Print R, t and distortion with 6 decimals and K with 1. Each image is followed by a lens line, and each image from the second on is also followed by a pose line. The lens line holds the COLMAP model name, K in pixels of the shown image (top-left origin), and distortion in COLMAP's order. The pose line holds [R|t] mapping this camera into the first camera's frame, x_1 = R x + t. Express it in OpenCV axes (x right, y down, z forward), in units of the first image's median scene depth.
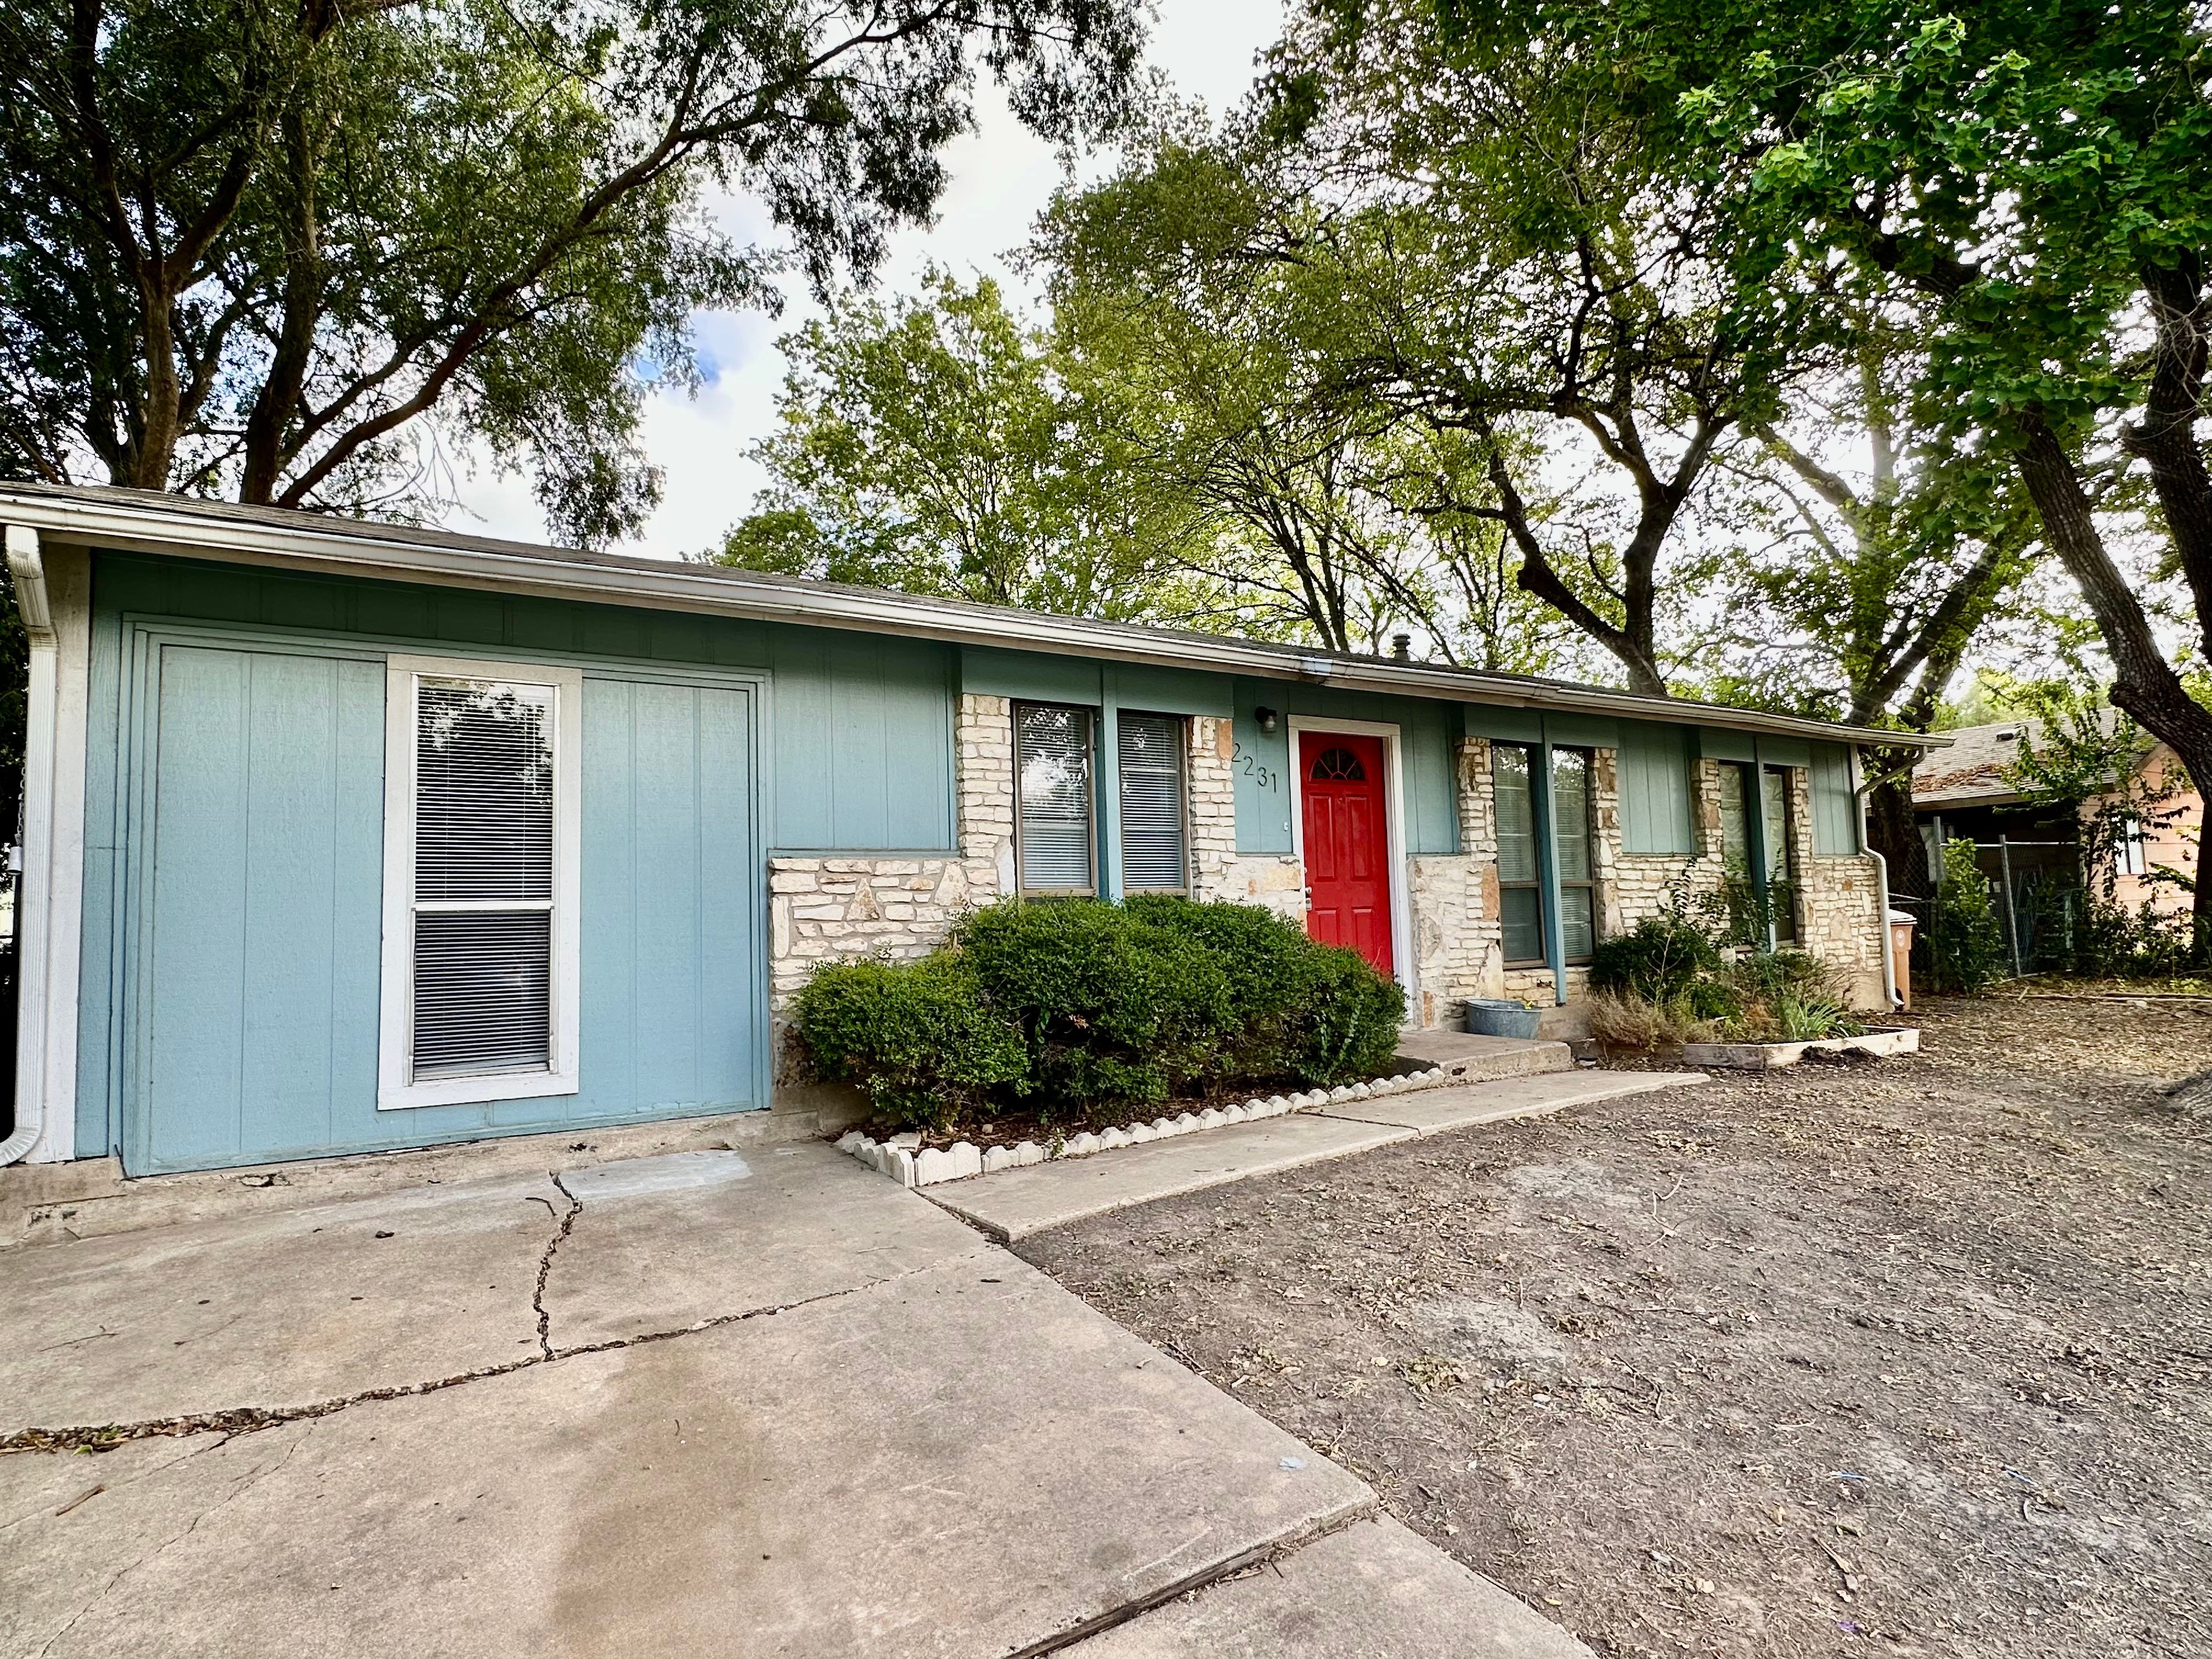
lens RADIAL K [[1160.3, 0, 1107.1], [0, 1160.3, 838.8], [0, 0, 1]] dist [-0.000637, -0.000390]
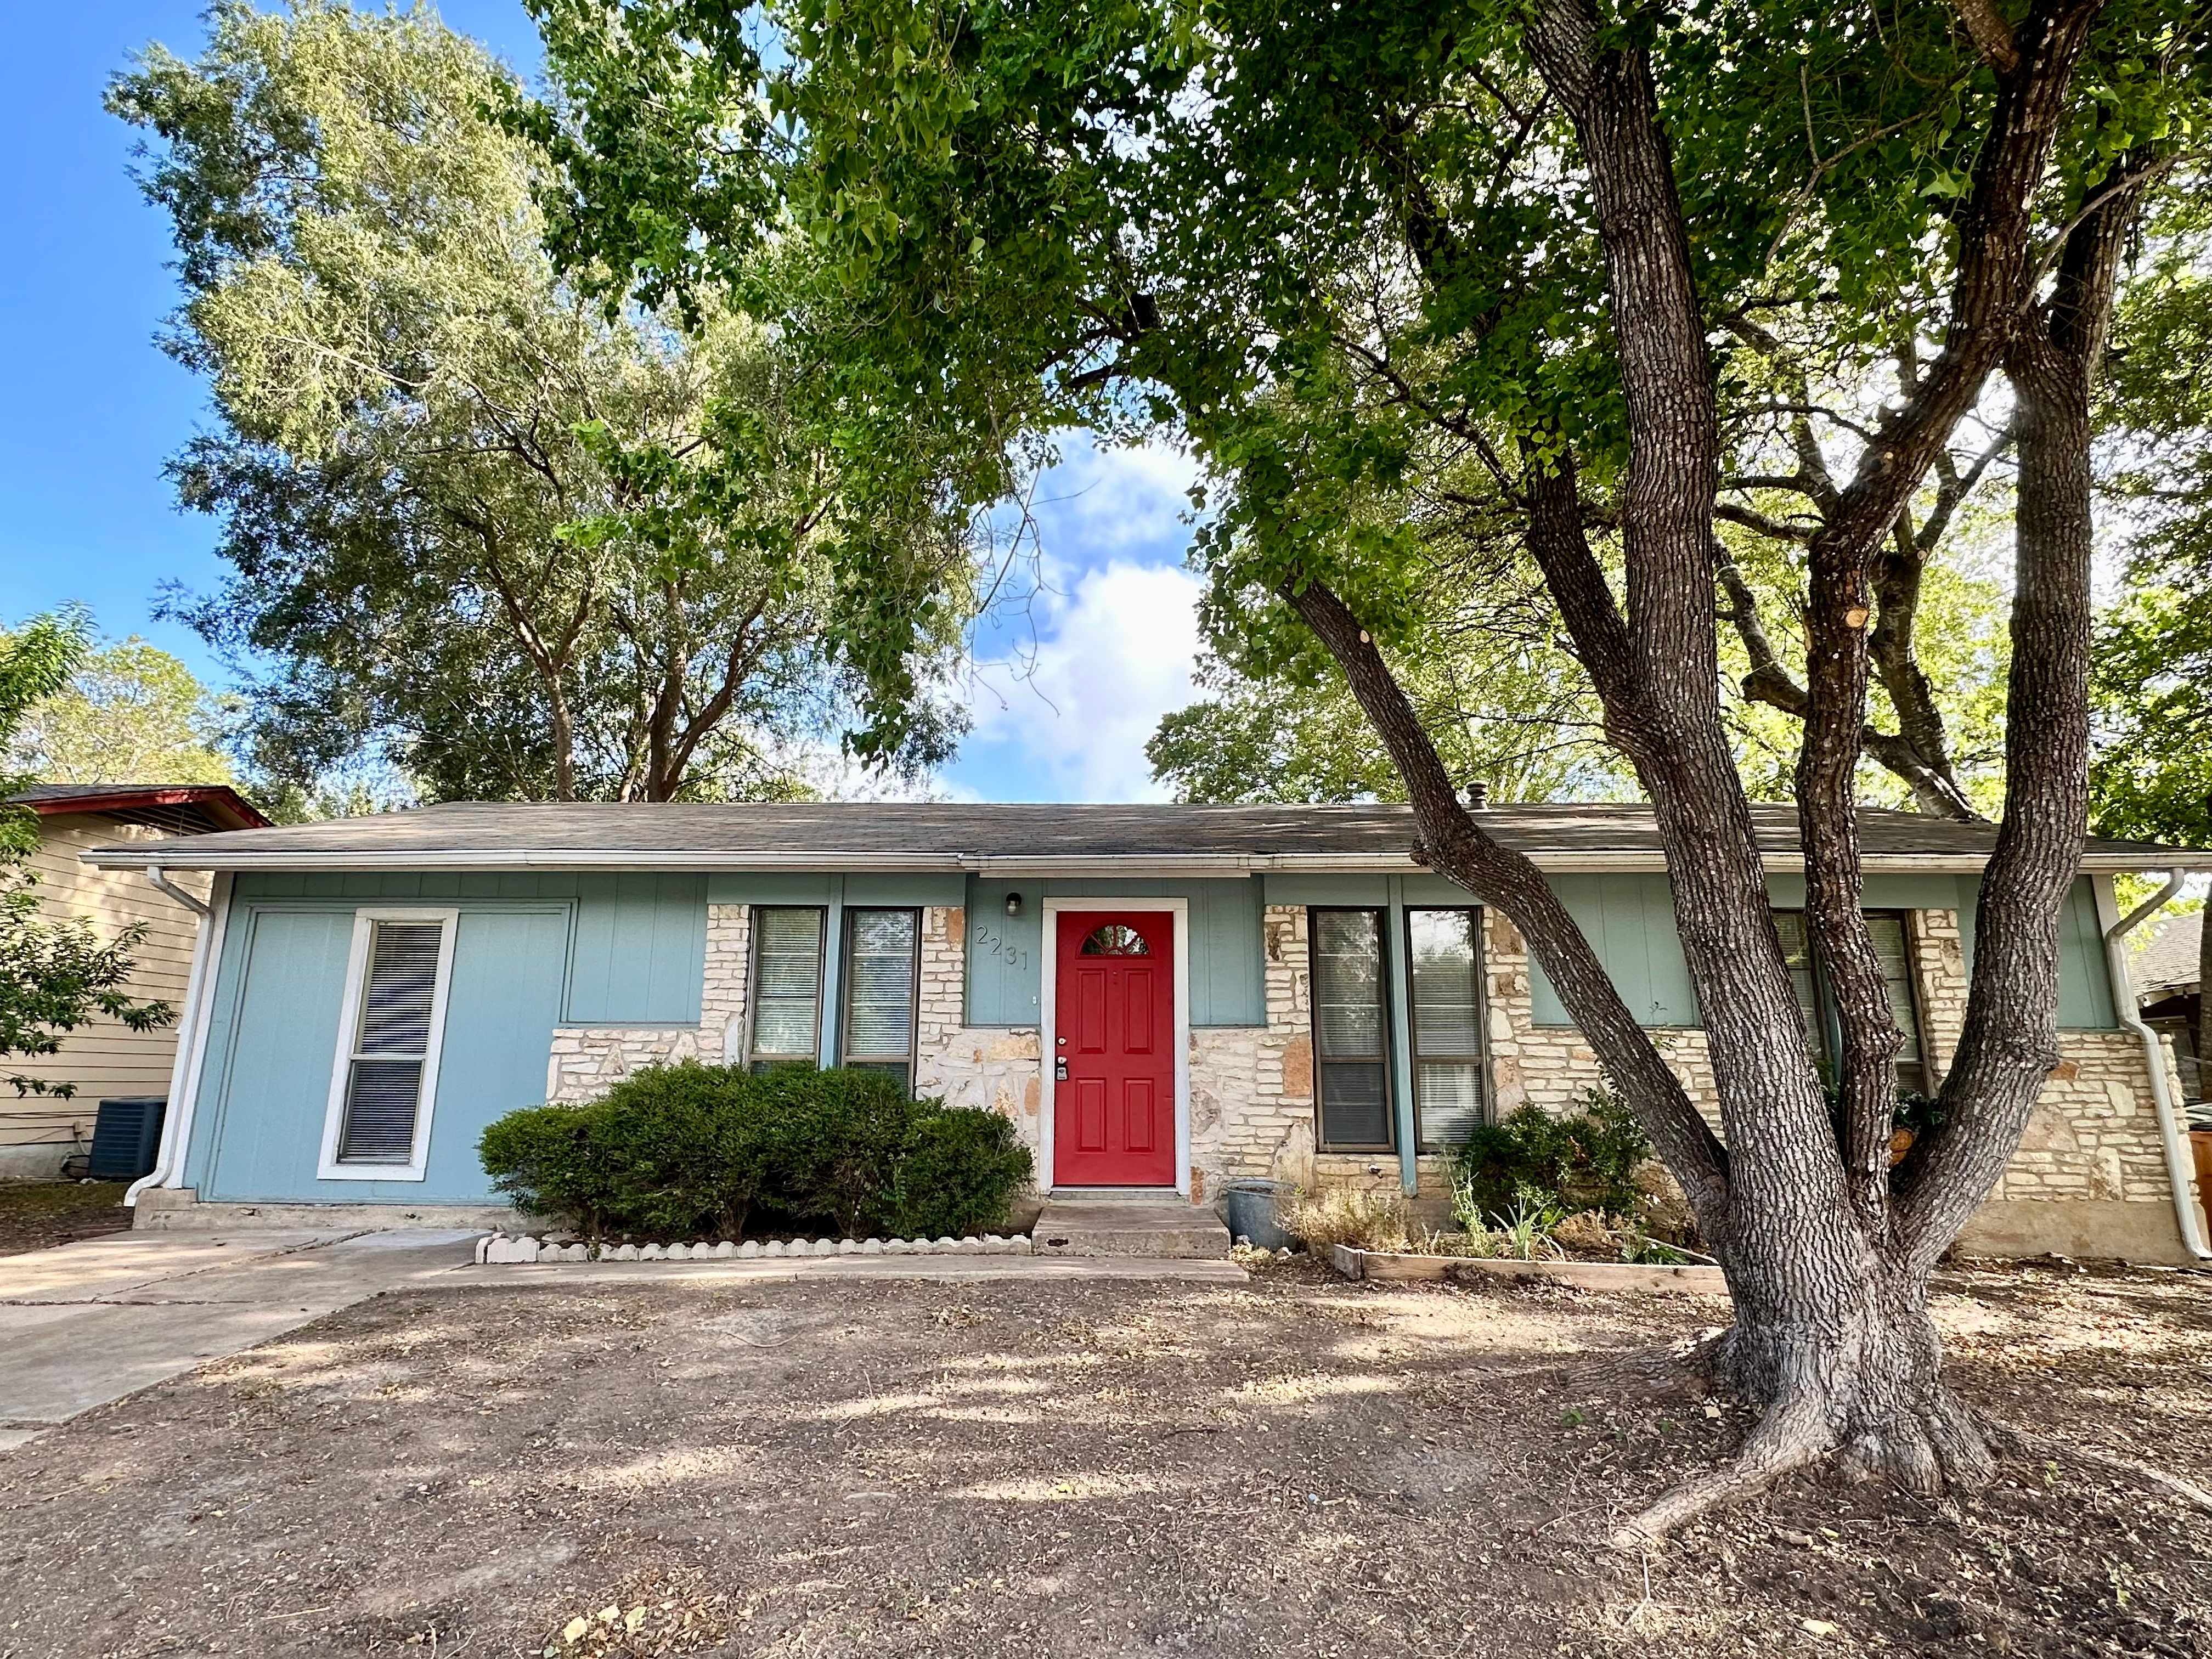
lens RADIAL K [[1160.3, 0, 1097.9], [0, 1160.3, 835.8], [0, 0, 1]] dist [-0.000637, -0.000390]
pose [[0.830203, -0.083793, -0.551128, 0.979466], [0.007023, 0.990132, -0.139958, -0.013051], [0.557417, 0.112323, 0.822599, 0.140388]]
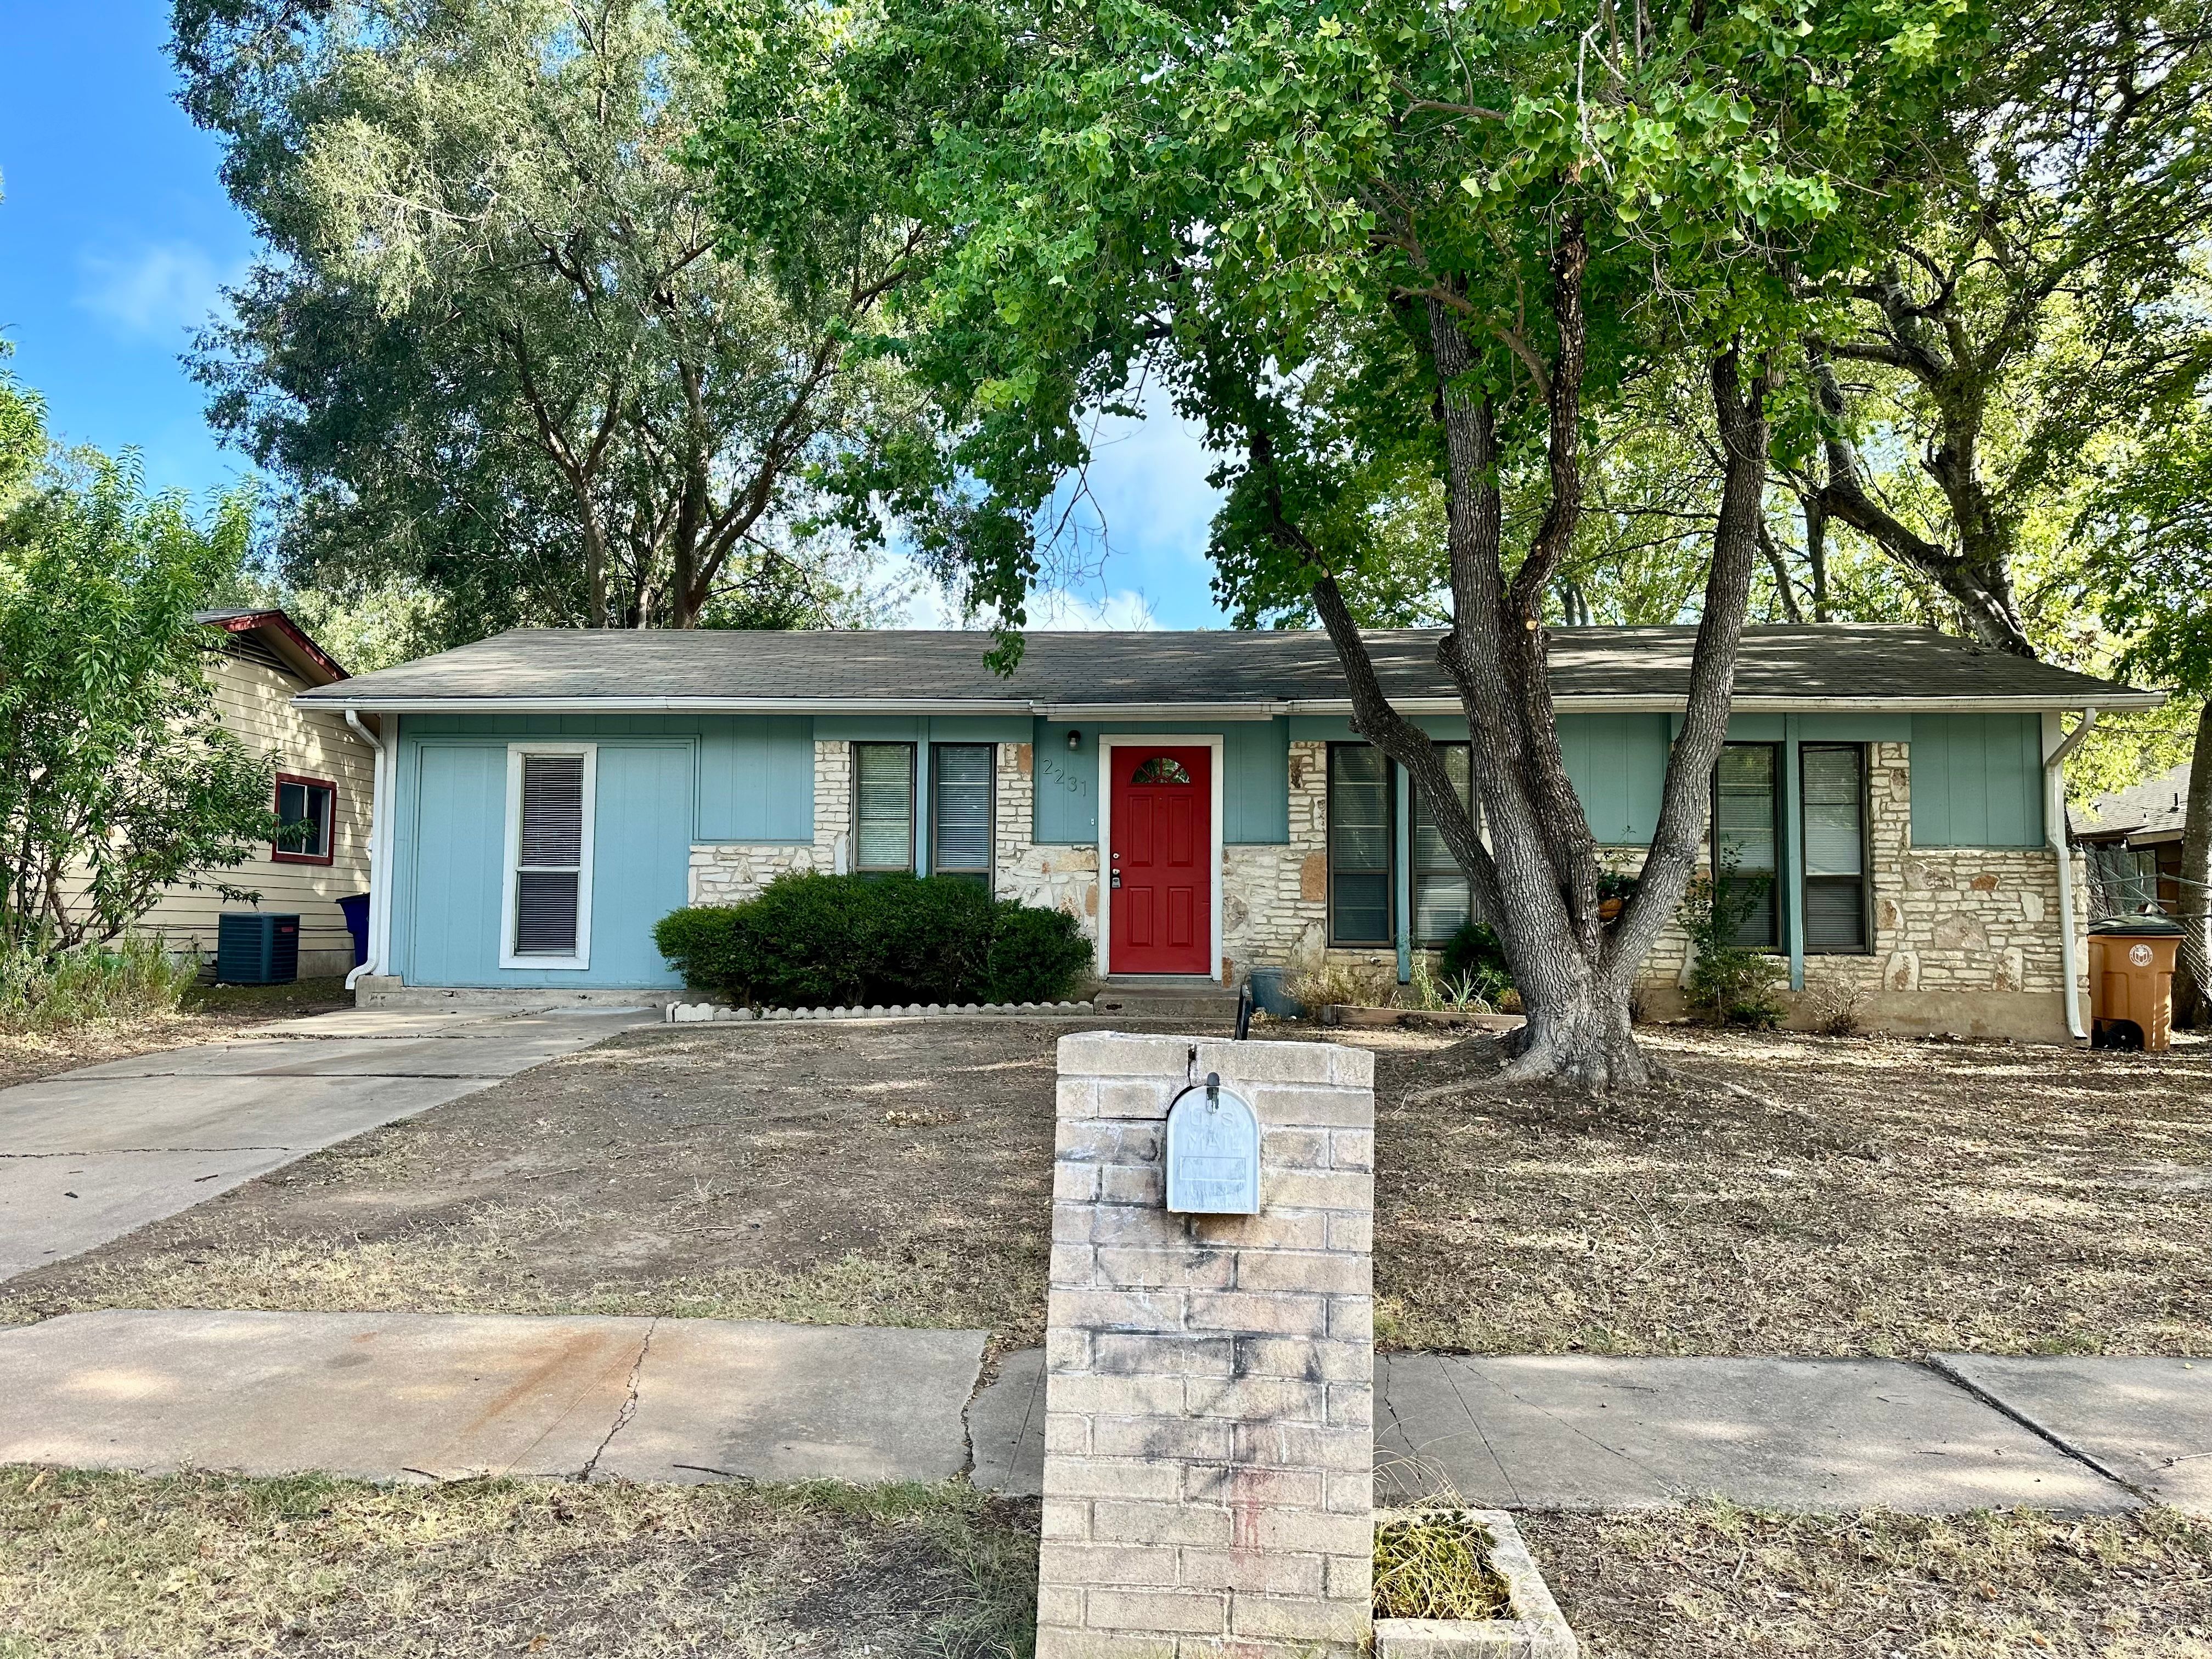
lens RADIAL K [[1553.3, 0, 1105.6], [0, 1553.3, 817.1], [0, 0, 1]] dist [0.077816, -0.000847]
pose [[0.810431, -0.007021, -0.585793, 1.410656], [0.006682, 0.999974, -0.002742, -0.013502], [0.585797, -0.001692, 0.810456, -0.470260]]
